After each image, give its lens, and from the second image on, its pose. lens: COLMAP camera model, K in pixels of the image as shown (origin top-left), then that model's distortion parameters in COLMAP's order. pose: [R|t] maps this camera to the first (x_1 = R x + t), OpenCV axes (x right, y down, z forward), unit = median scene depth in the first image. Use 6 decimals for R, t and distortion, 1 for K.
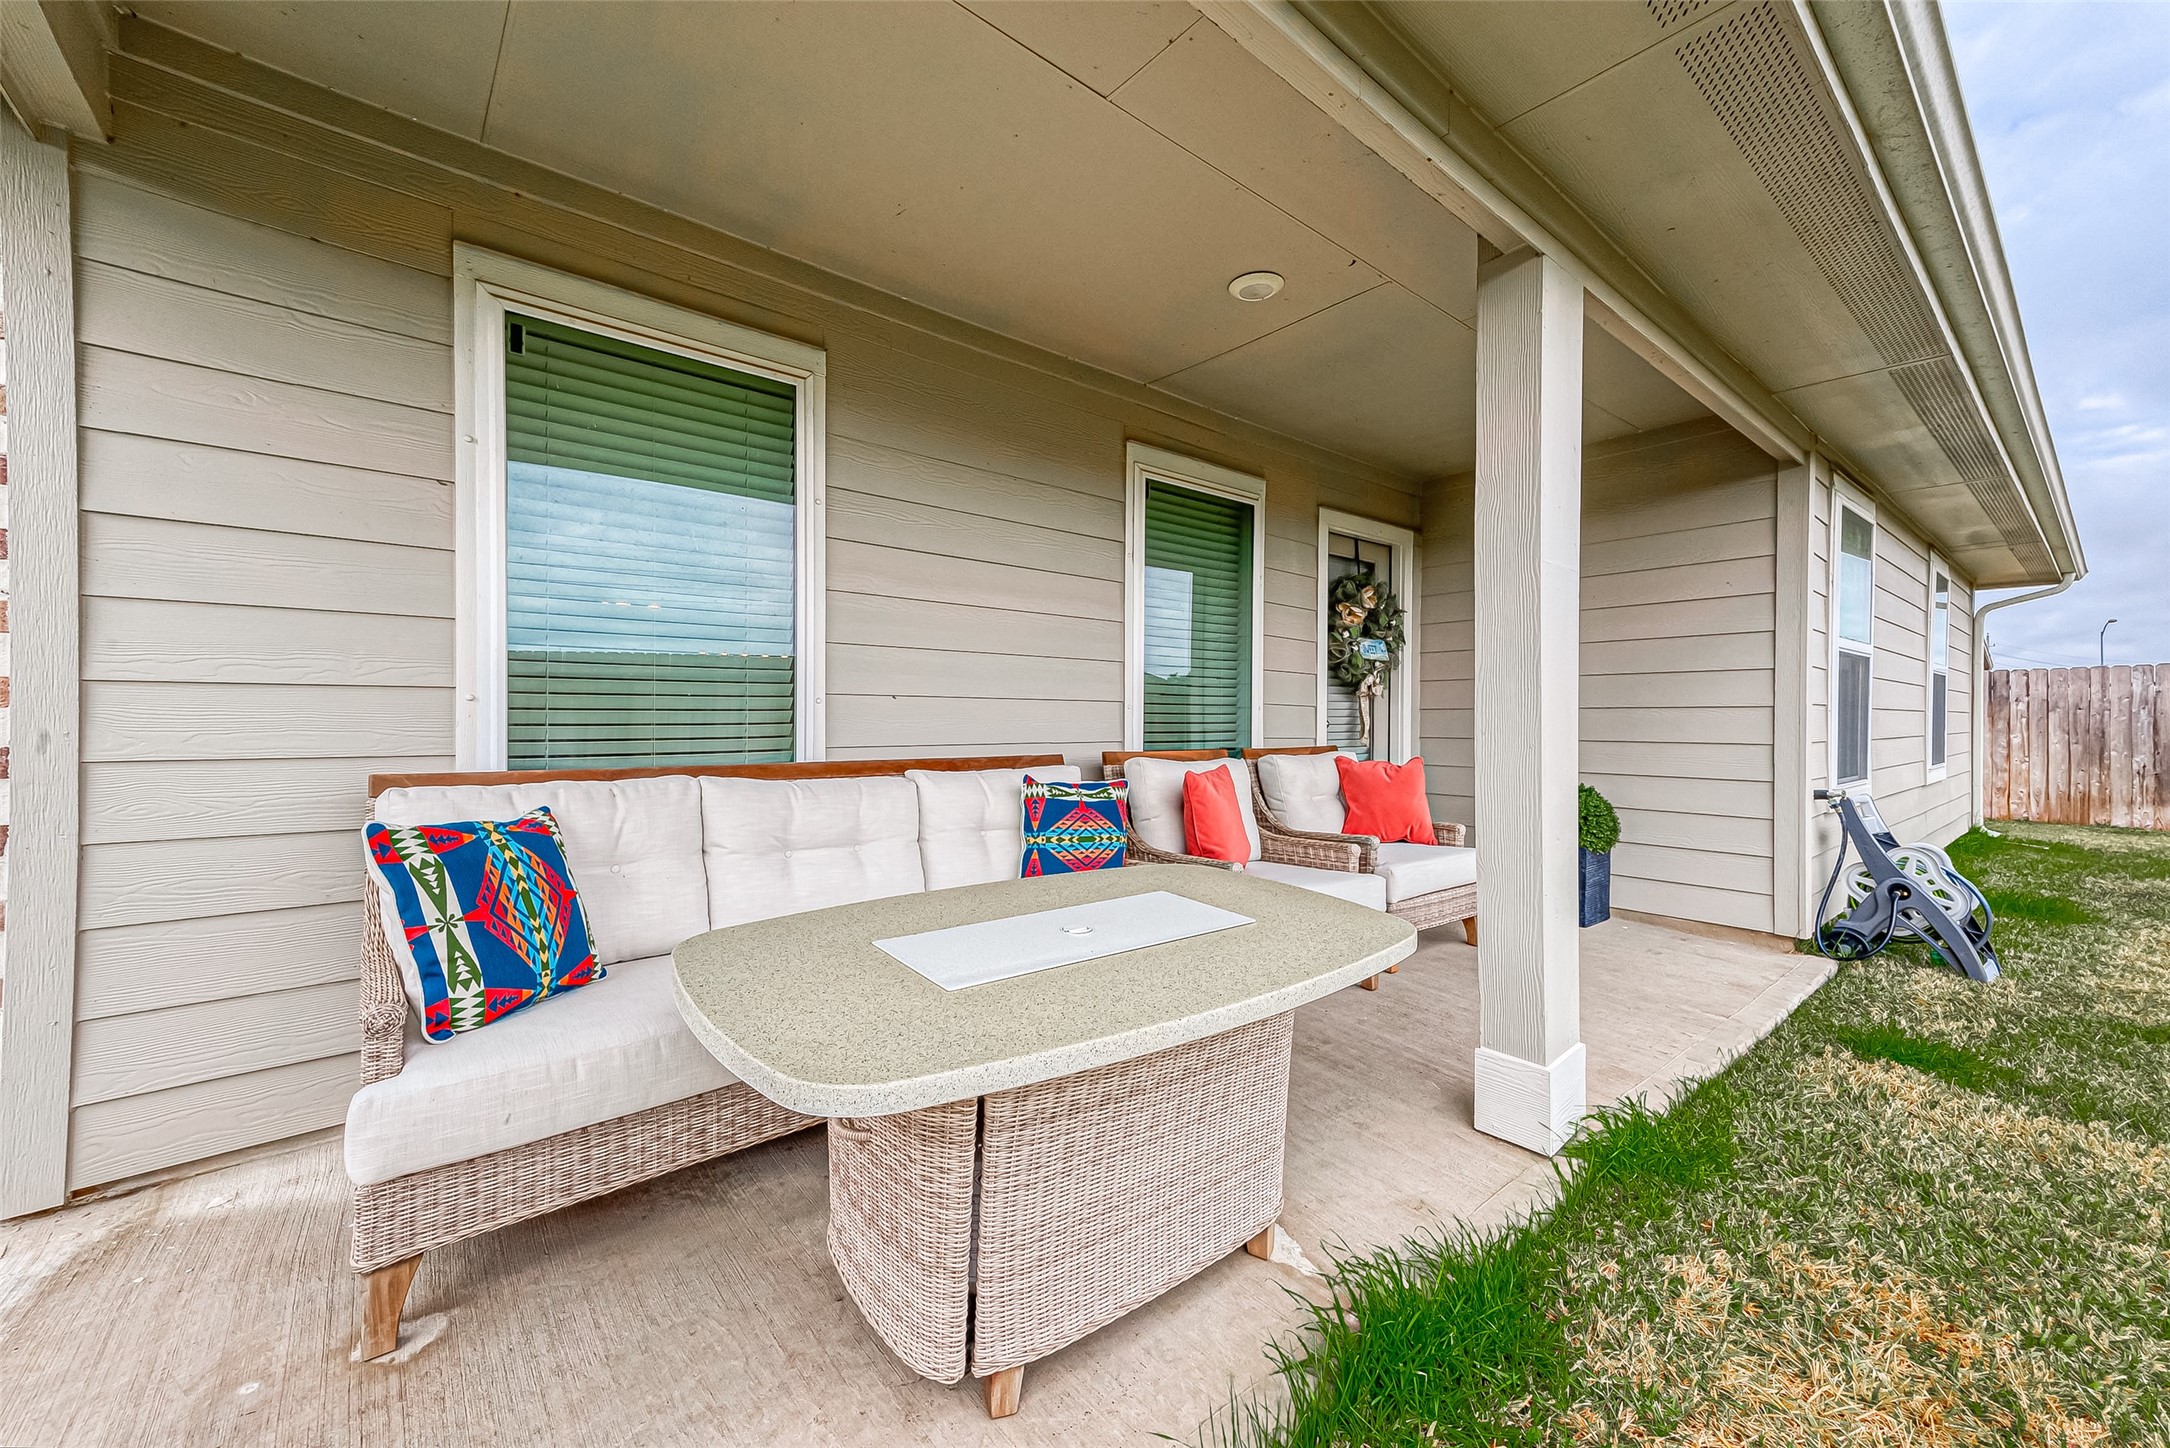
lens RADIAL K [[880.7, 0, 1072.0], [0, 880.7, 714.4], [0, 0, 1]] dist [-0.002928, 0.000122]
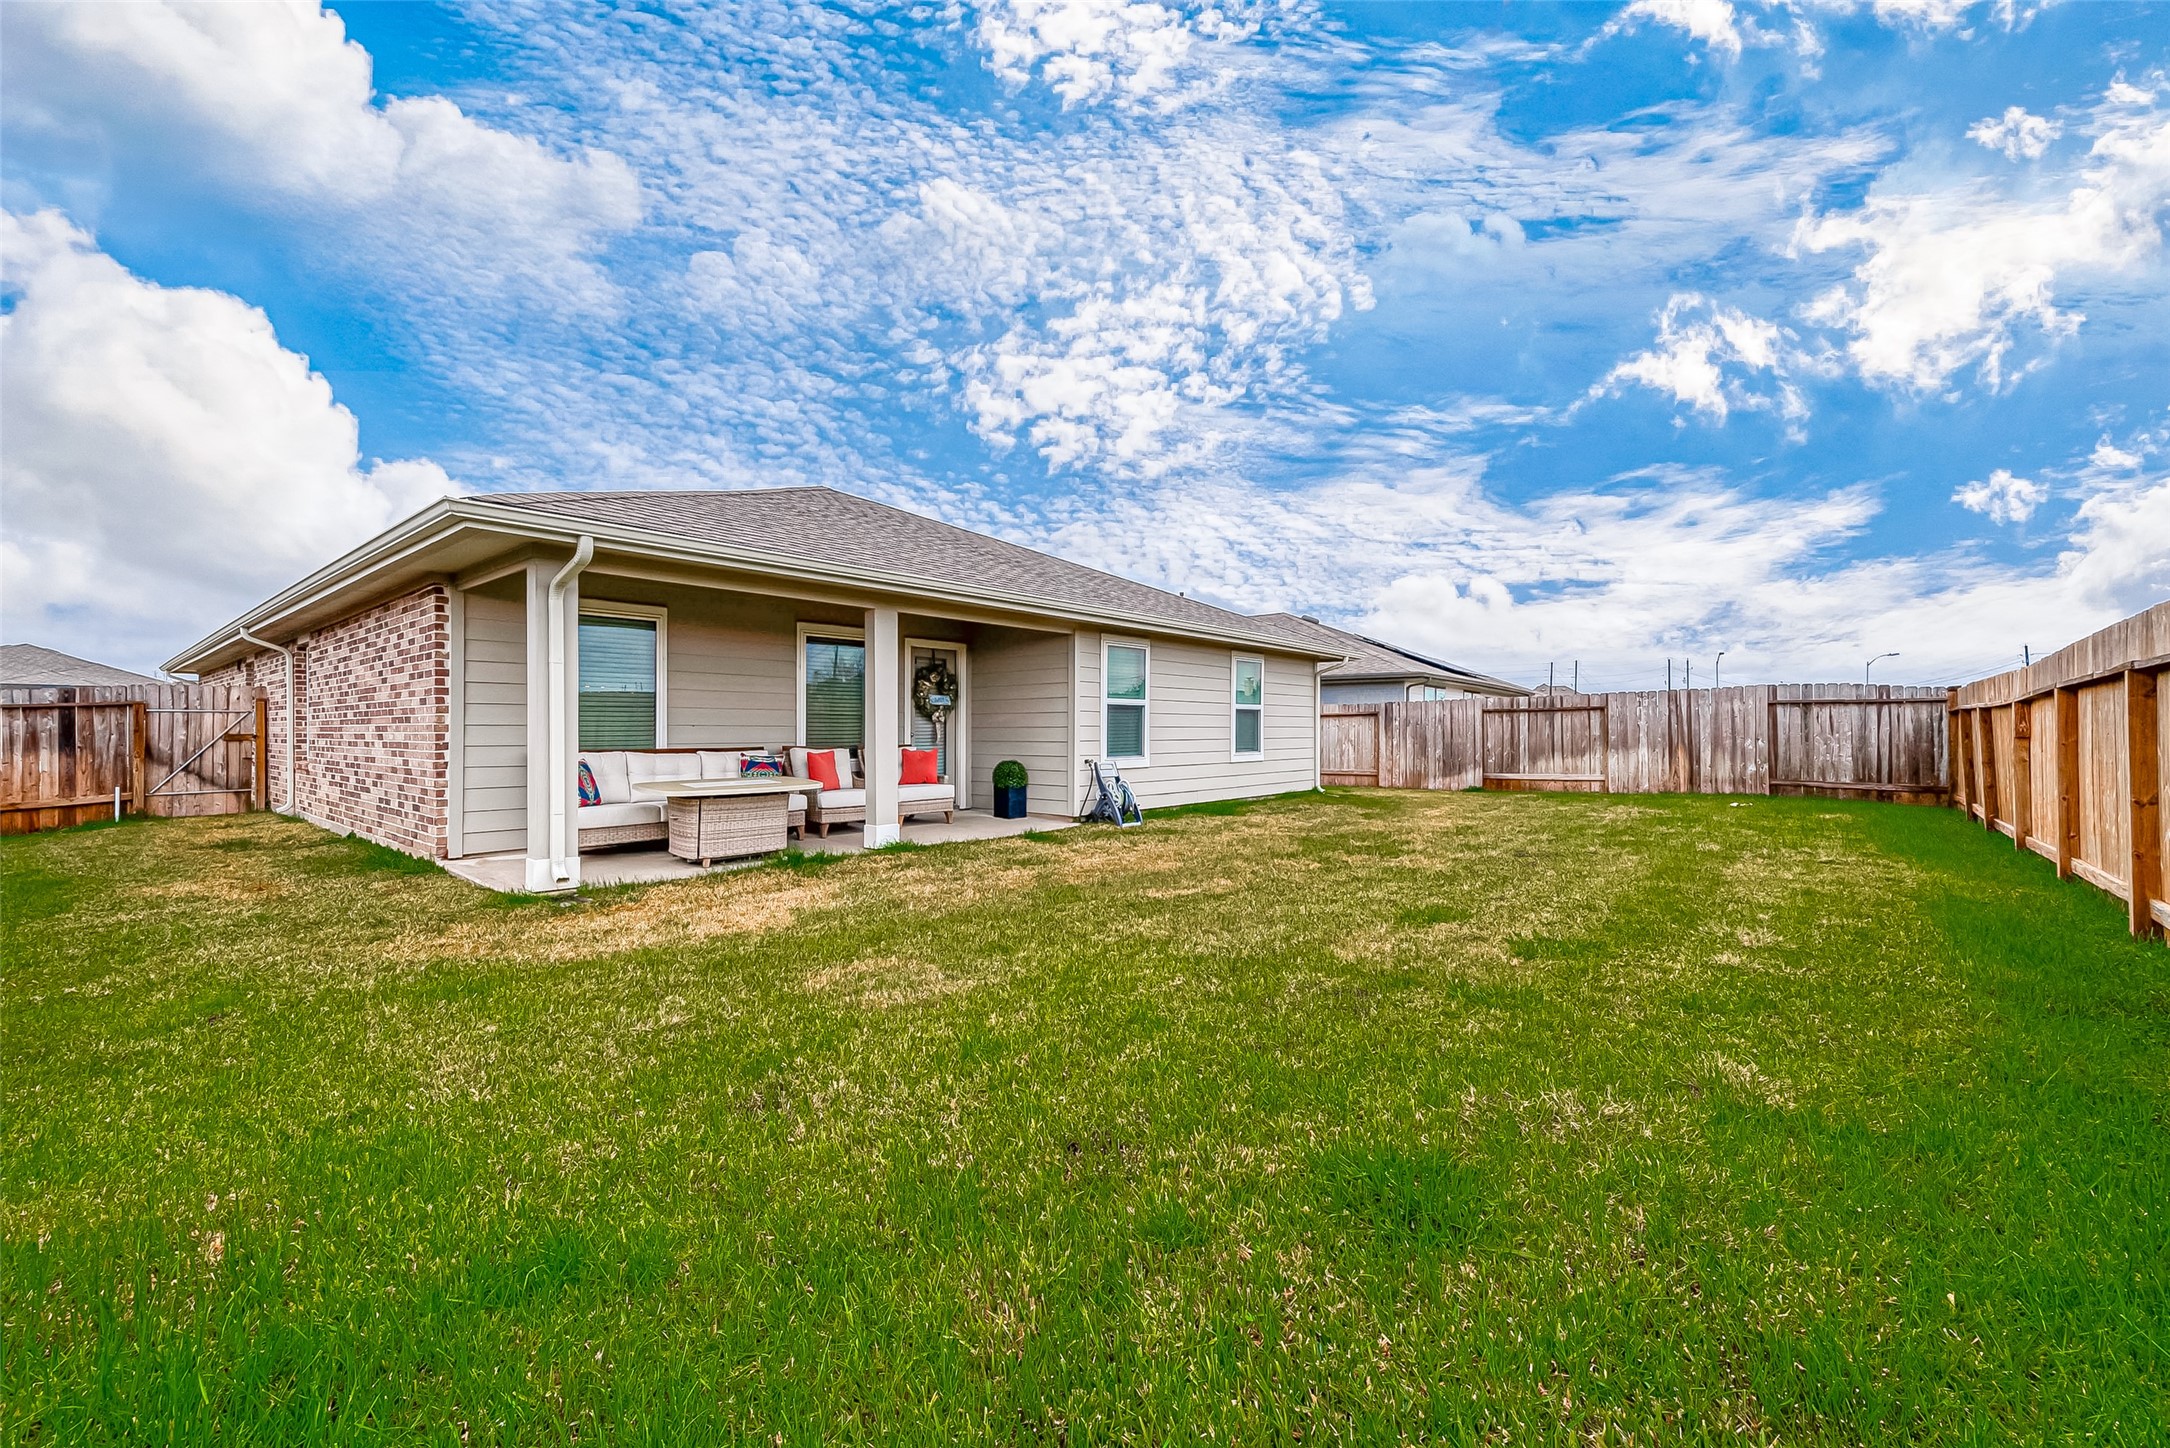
lens RADIAL K [[880.7, 0, 1084.5], [0, 880.7, 730.5], [0, 0, 1]] dist [-0.002928, 0.000122]
pose [[0.989056, -0.003678, 0.147492, 0.378359], [0.002925, 0.999982, 0.005322, -0.009787], [-0.147509, -0.004833, 0.989049, -1.207892]]
